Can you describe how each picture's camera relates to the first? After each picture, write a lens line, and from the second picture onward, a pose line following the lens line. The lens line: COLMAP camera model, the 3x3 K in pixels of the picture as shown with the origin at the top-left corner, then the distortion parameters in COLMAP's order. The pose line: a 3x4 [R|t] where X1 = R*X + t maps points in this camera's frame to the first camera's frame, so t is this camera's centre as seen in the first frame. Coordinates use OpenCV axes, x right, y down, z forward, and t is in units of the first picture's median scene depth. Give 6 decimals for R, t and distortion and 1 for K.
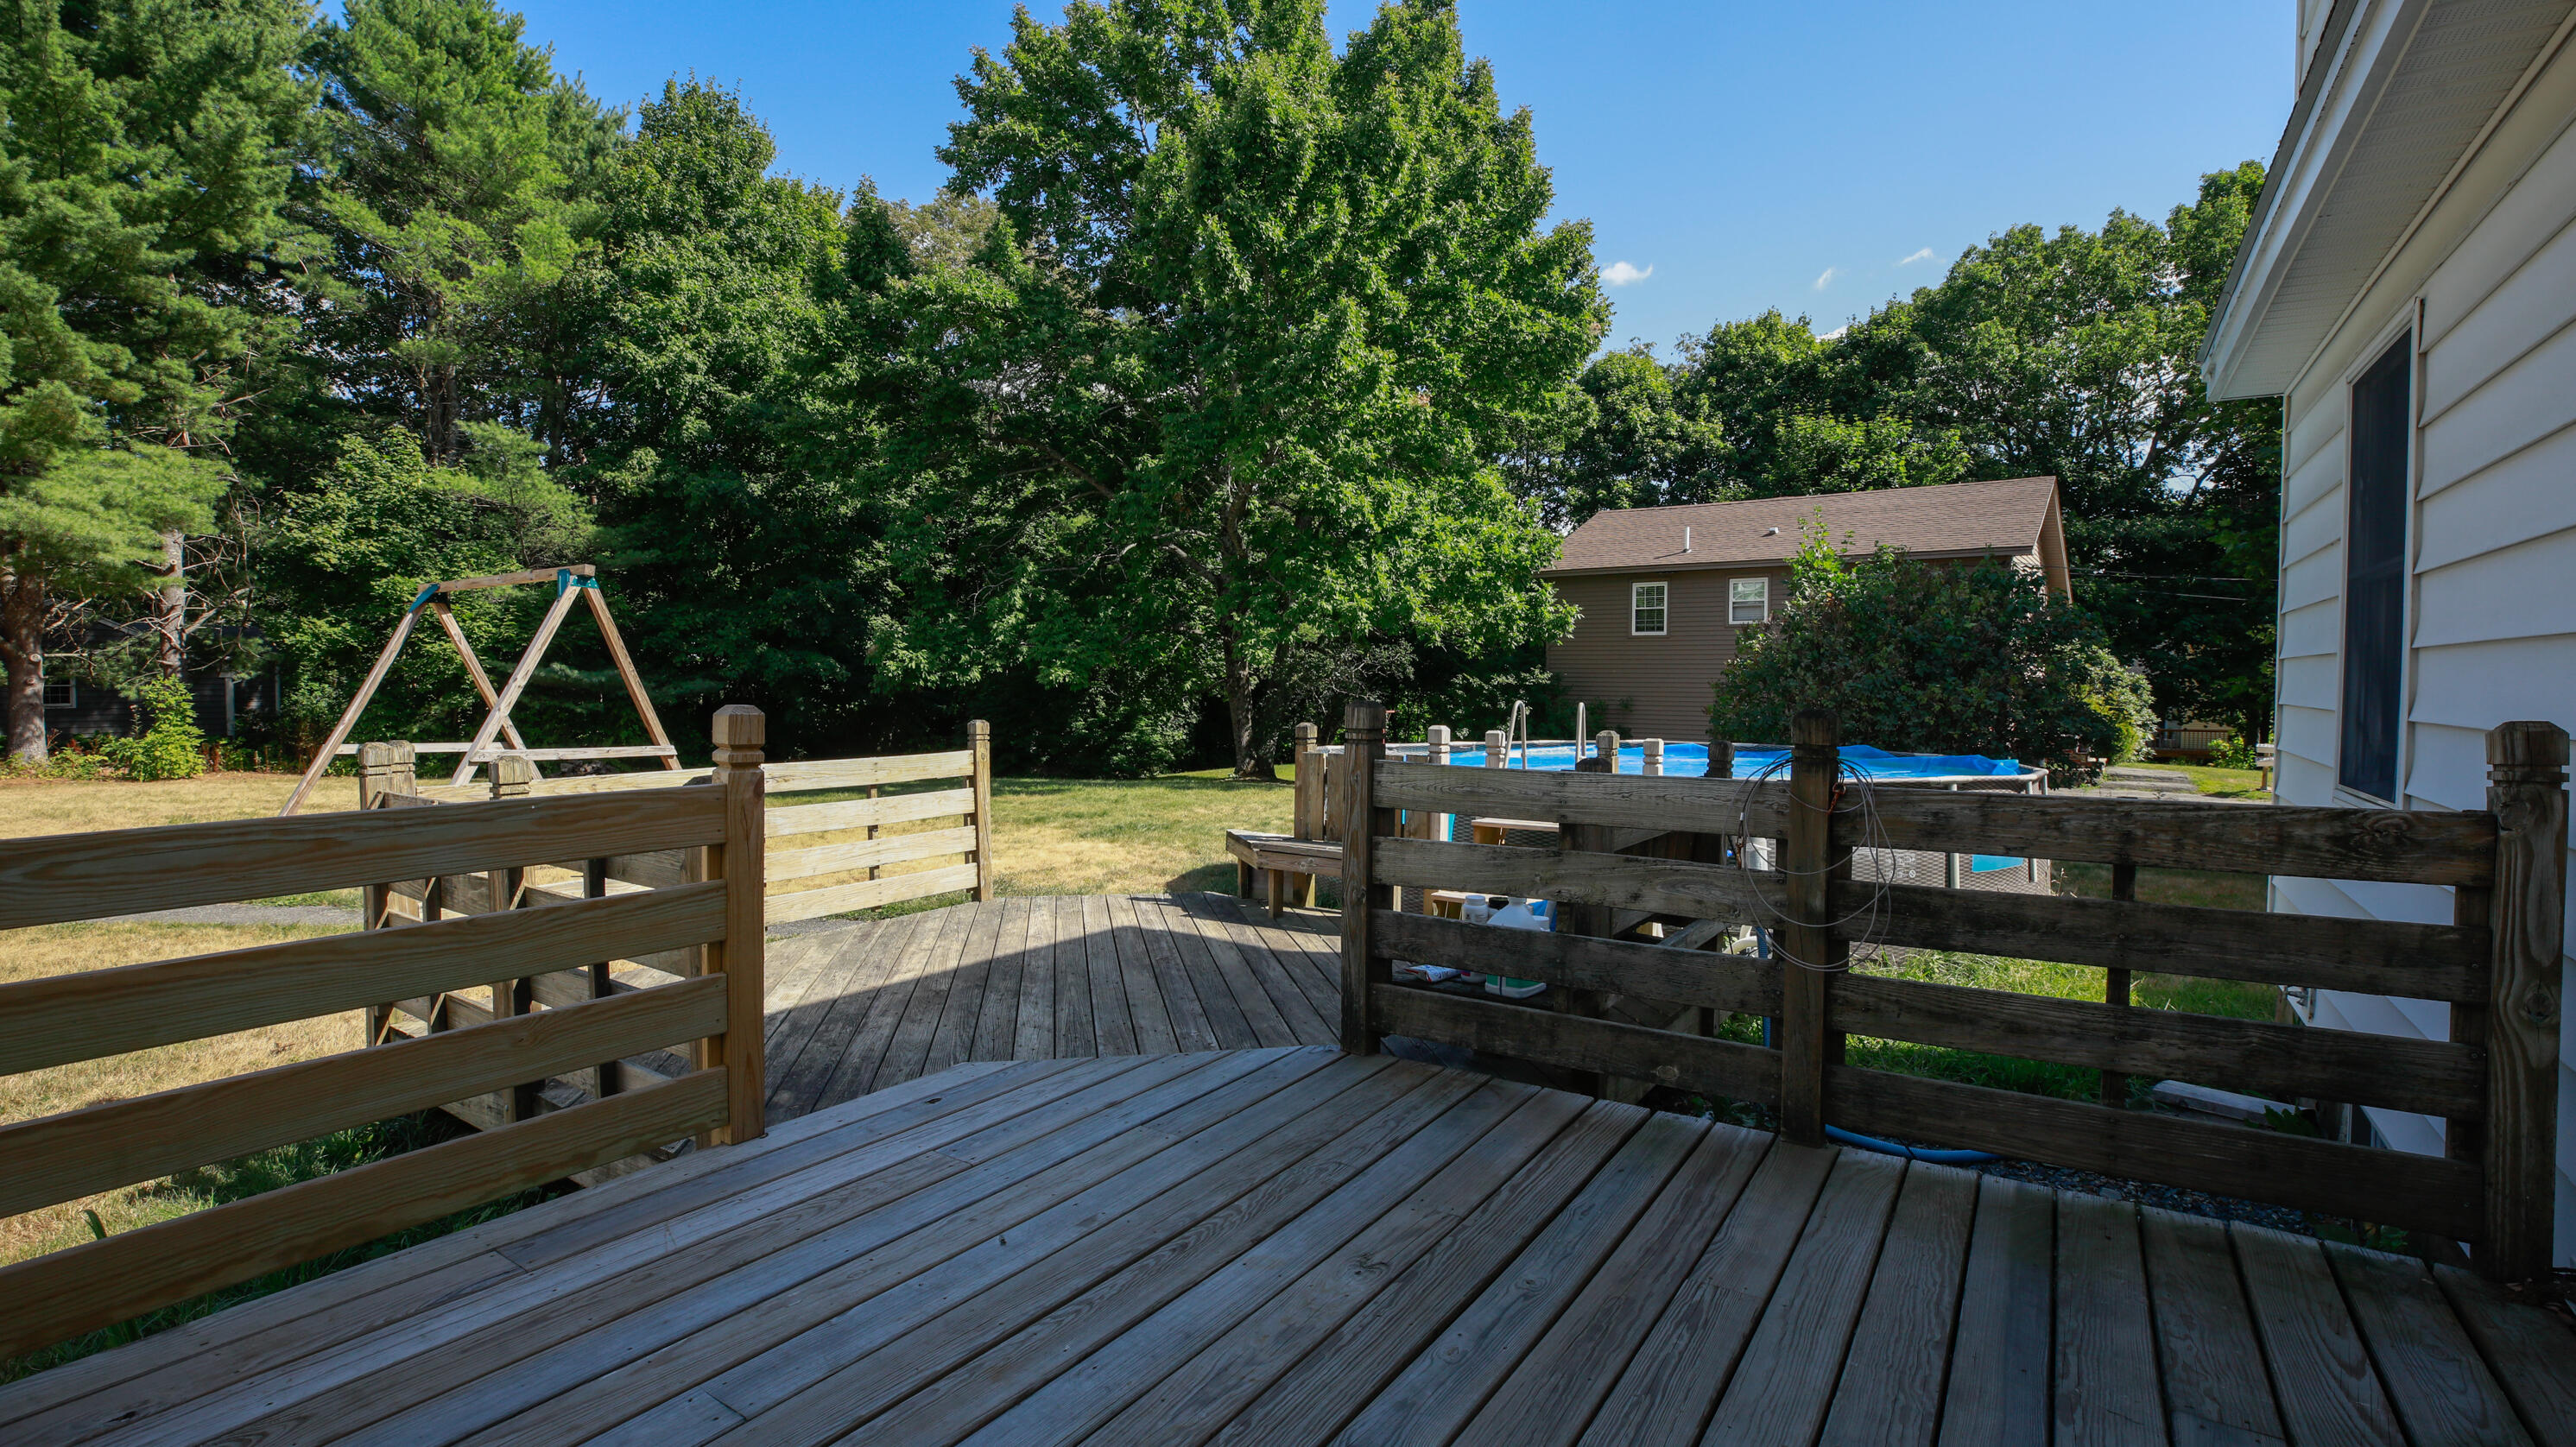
lens RADIAL K [[1171.3, 0, 1291.7], [0, 1171.3, 711.2], [0, 0, 1]] dist [-0.051467, 0.020105]
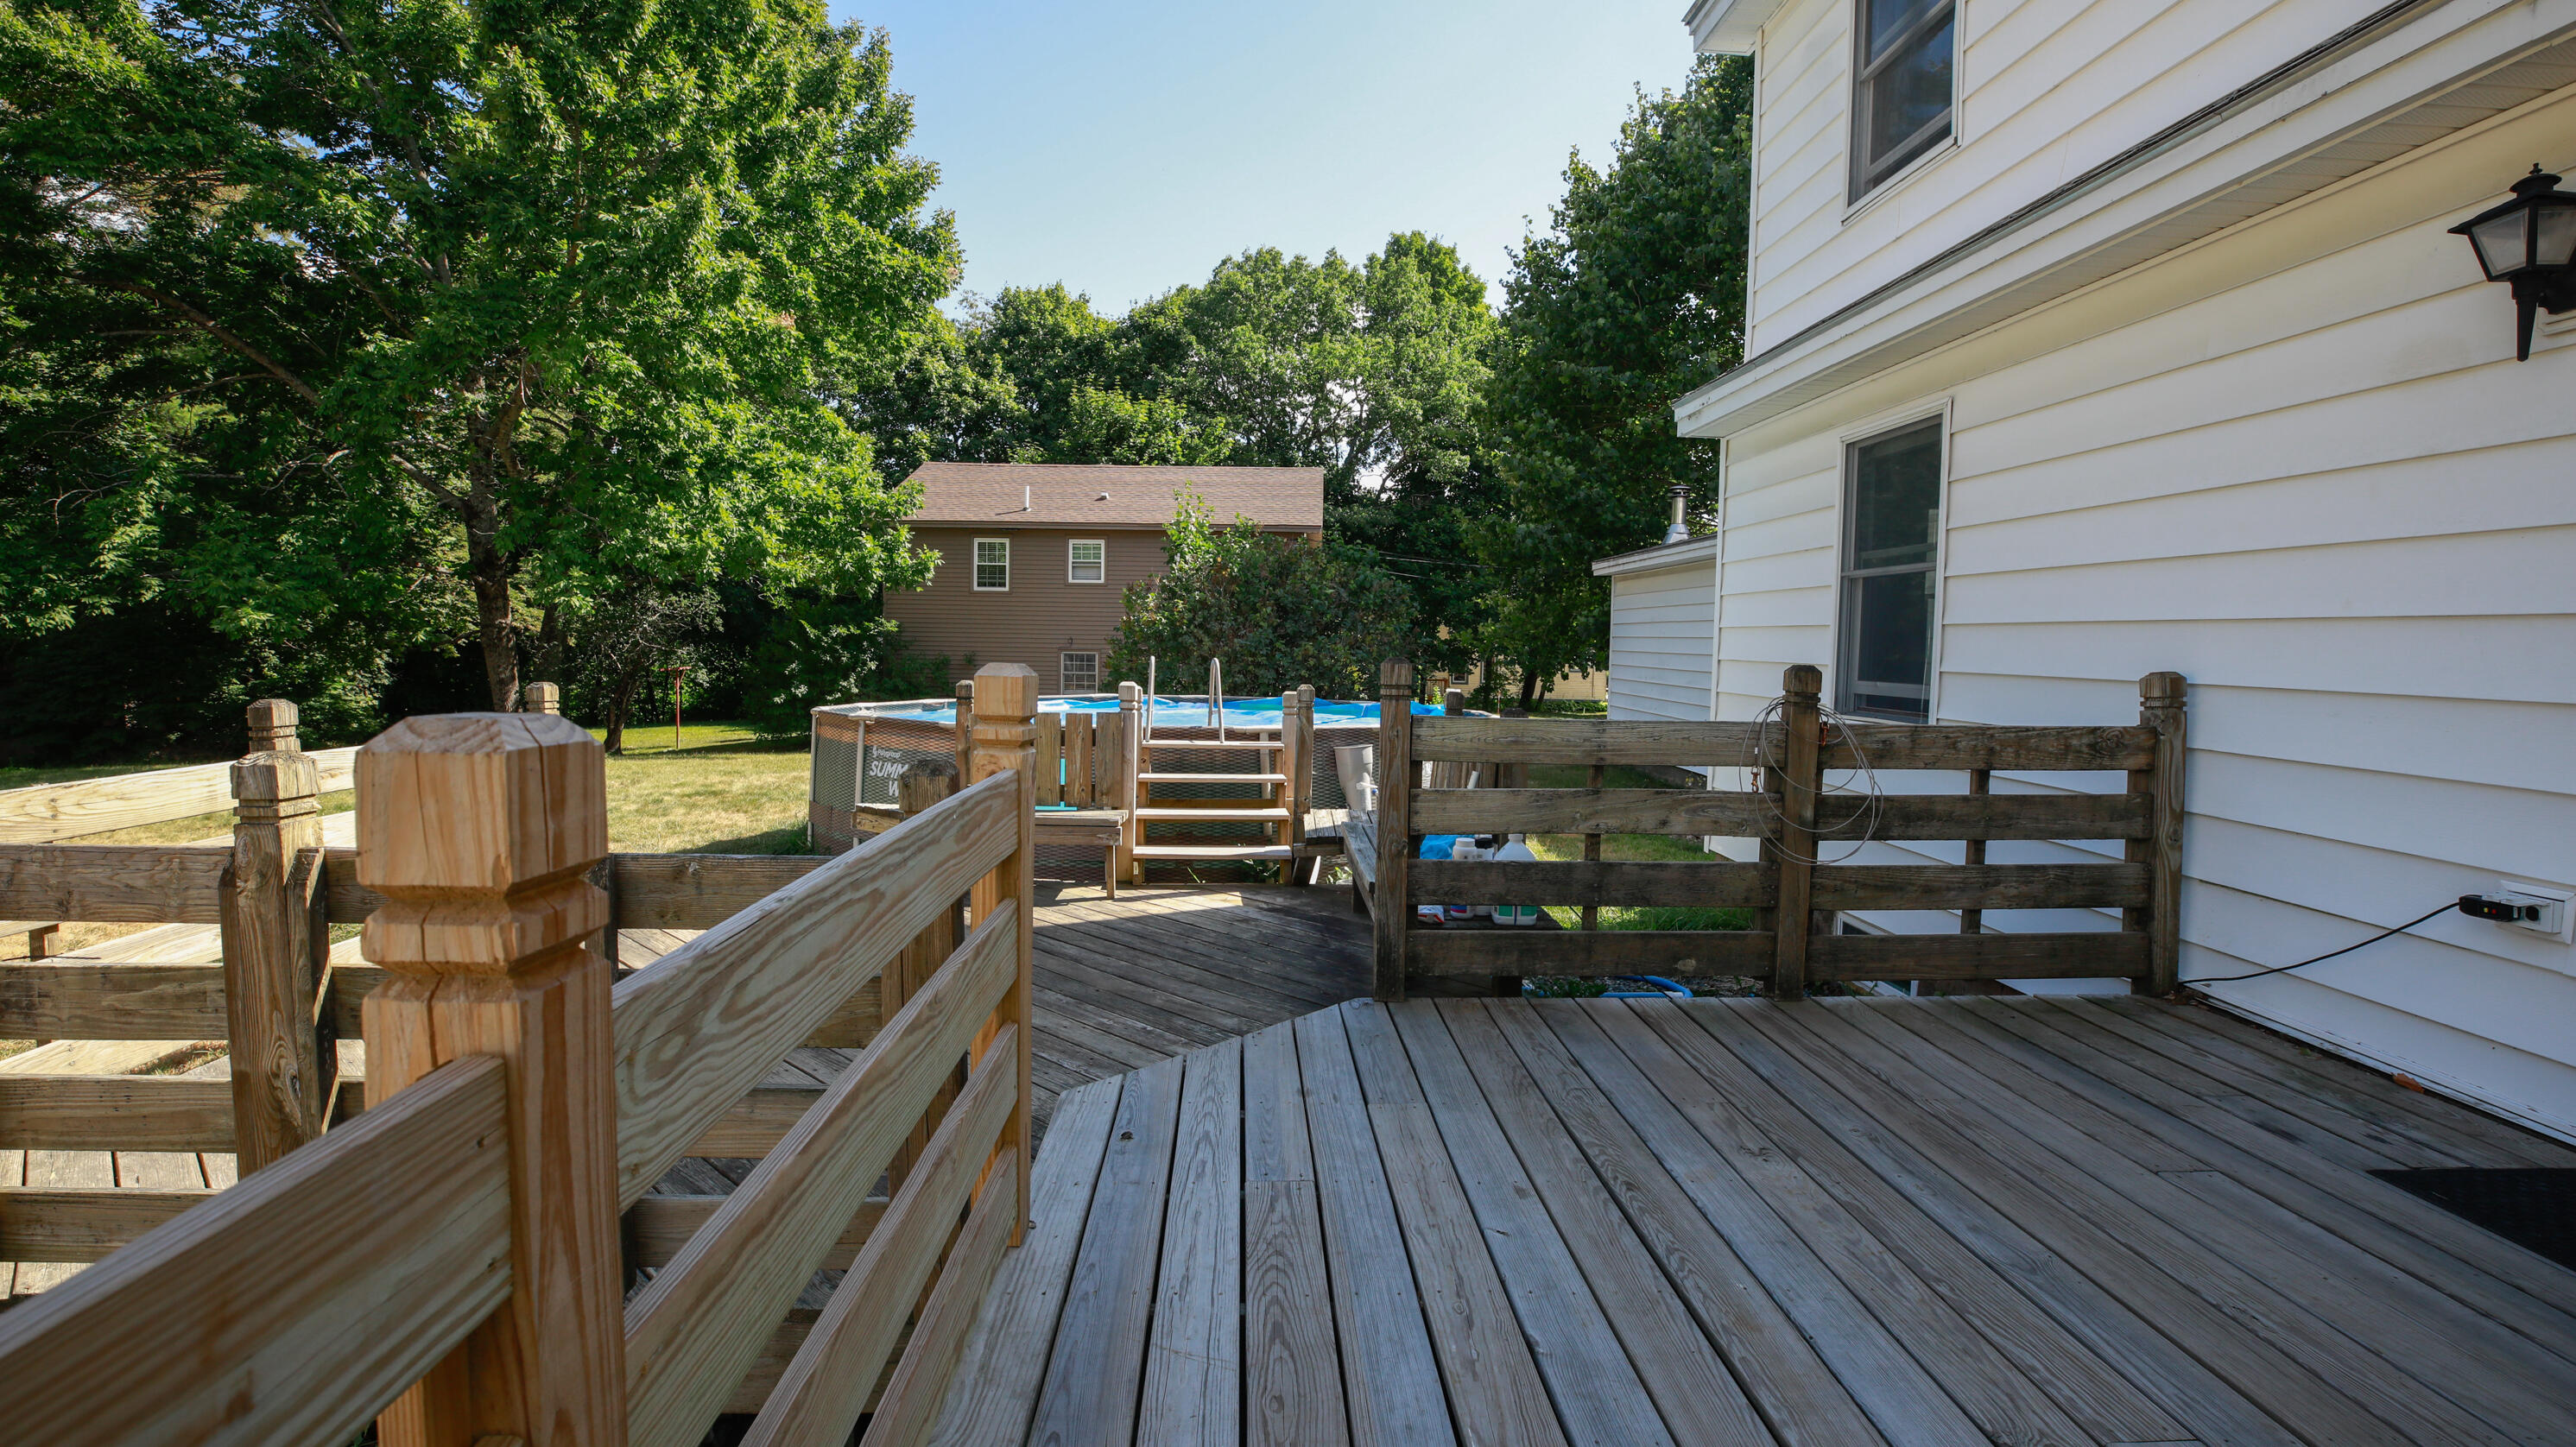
lens RADIAL K [[1171.3, 0, 1291.7], [0, 1171.3, 711.2], [0, 0, 1]] dist [-0.051467, 0.020105]
pose [[0.808006, -0.024840, 0.588650, -0.091431], [0.002200, 0.999231, 0.039146, -0.000197], [-0.589170, -0.030335, 0.807440, 0.034636]]
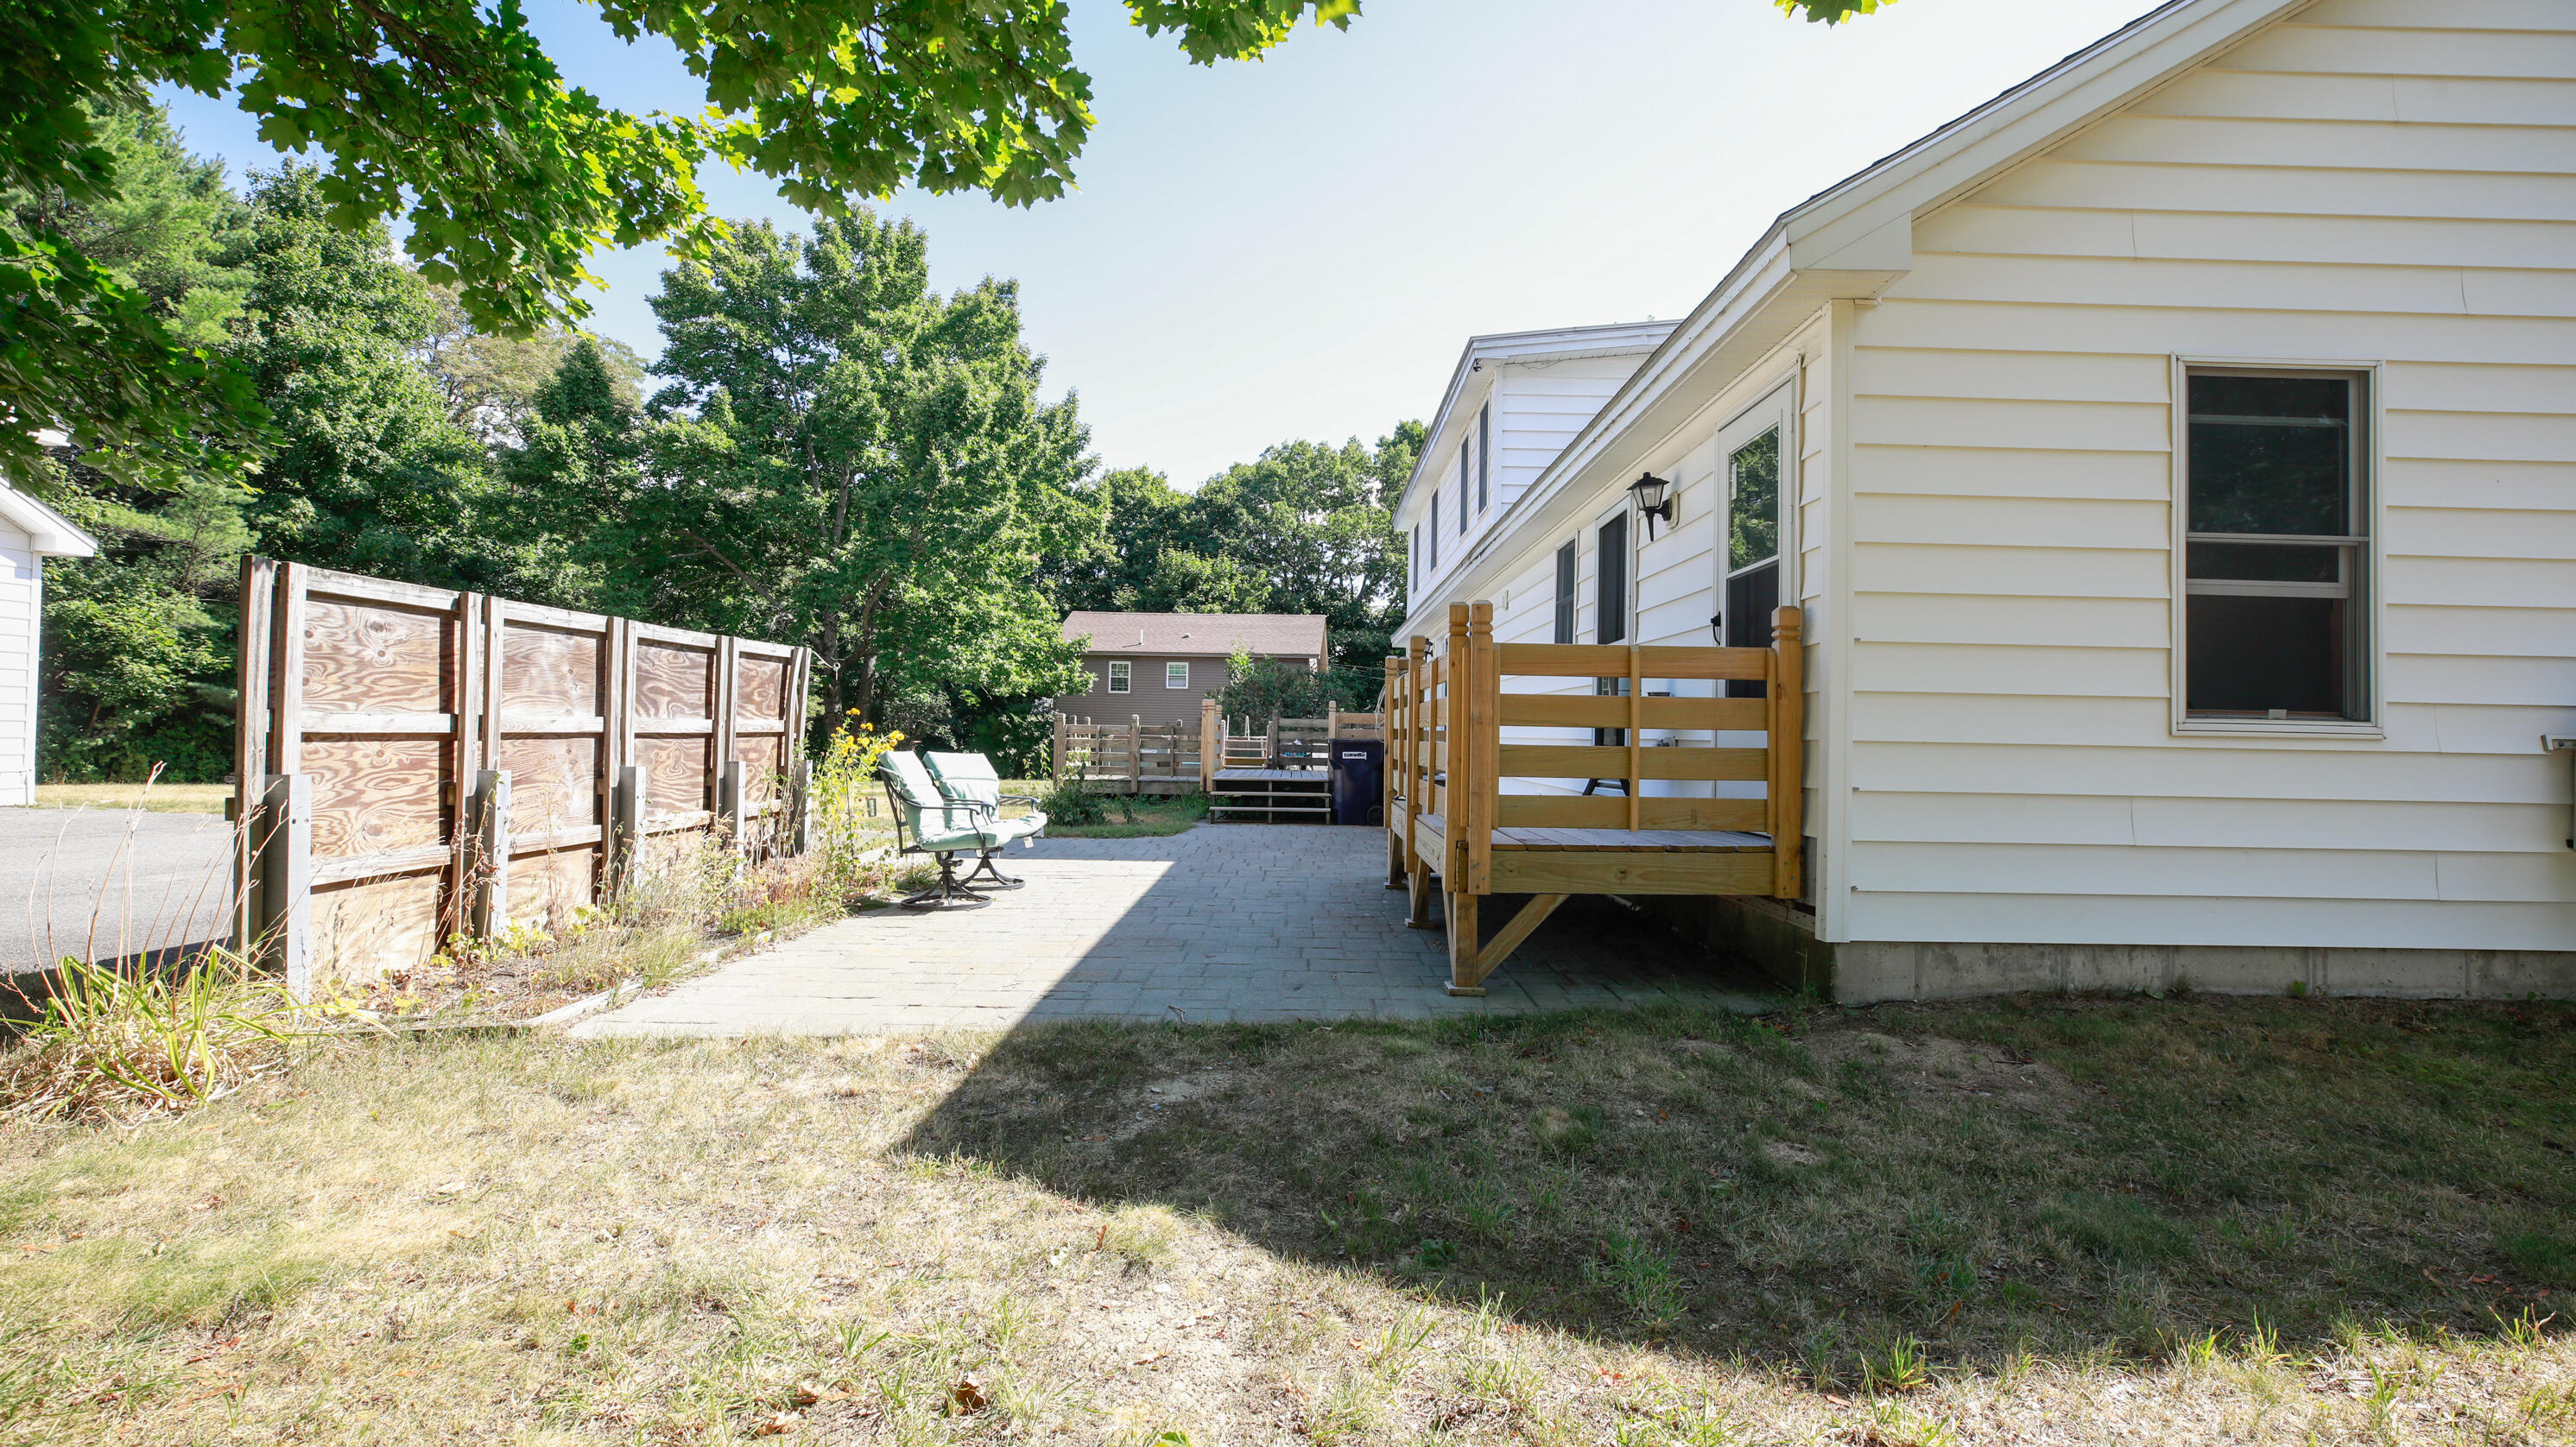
lens RADIAL K [[1171.3, 0, 1291.7], [0, 1171.3, 711.2], [0, 0, 1]] dist [-0.051467, 0.020105]
pose [[0.831418, 0.025061, 0.555081, -0.499972], [-0.000876, 0.999040, -0.043794, 0.039511], [-0.555646, 0.035925, 0.830642, -0.633508]]
